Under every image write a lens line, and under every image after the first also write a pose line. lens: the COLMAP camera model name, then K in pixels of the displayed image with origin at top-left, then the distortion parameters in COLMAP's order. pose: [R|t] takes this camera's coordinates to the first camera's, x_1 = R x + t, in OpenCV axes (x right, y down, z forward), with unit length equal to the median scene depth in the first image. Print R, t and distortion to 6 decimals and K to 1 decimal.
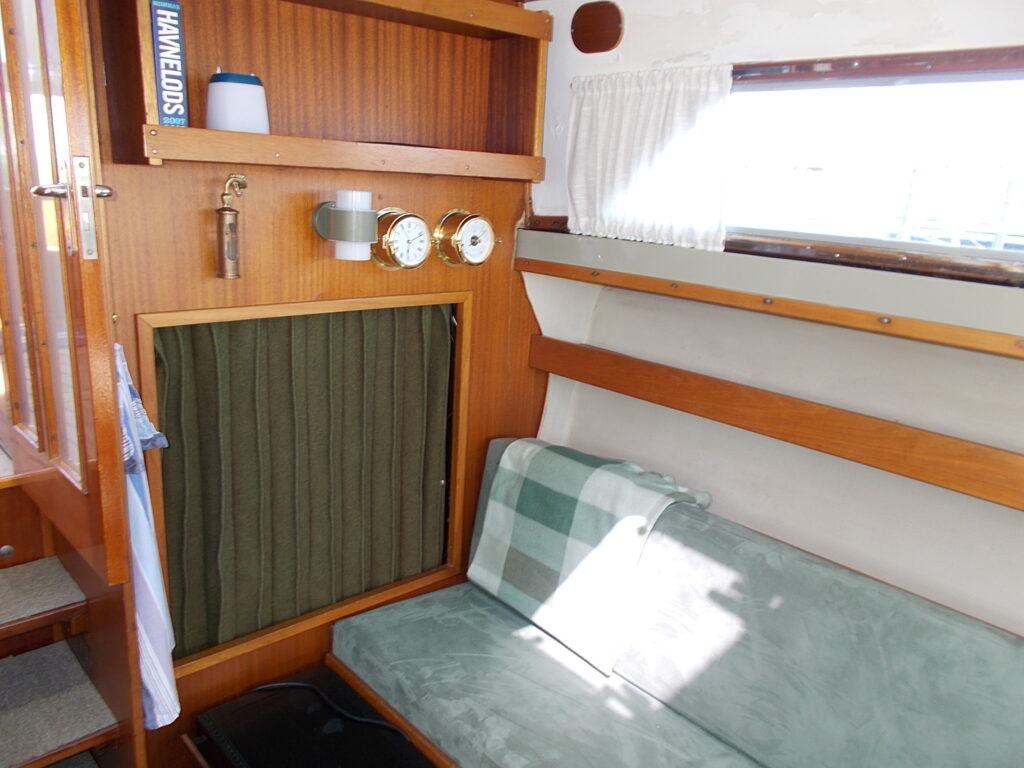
lens RADIAL K [[777.4, 0, 506.8], [0, 777.4, 385.9], [0, 0, 1]] dist [-0.006947, -0.005668]
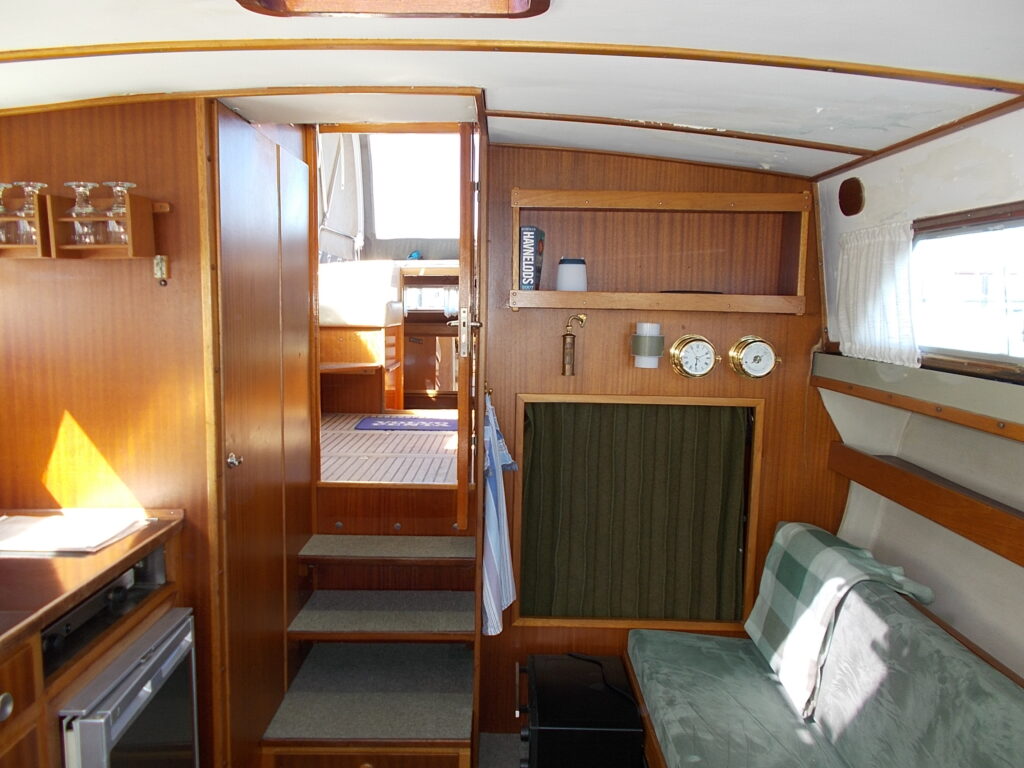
lens RADIAL K [[777.4, 0, 506.8], [0, 777.4, 385.9], [0, 0, 1]] dist [-0.006947, -0.005668]
pose [[0.742012, 0.037547, -0.669335, 0.563988], [-0.155040, 0.980974, -0.116845, 0.083288], [0.652213, 0.190474, 0.733715, -0.254181]]
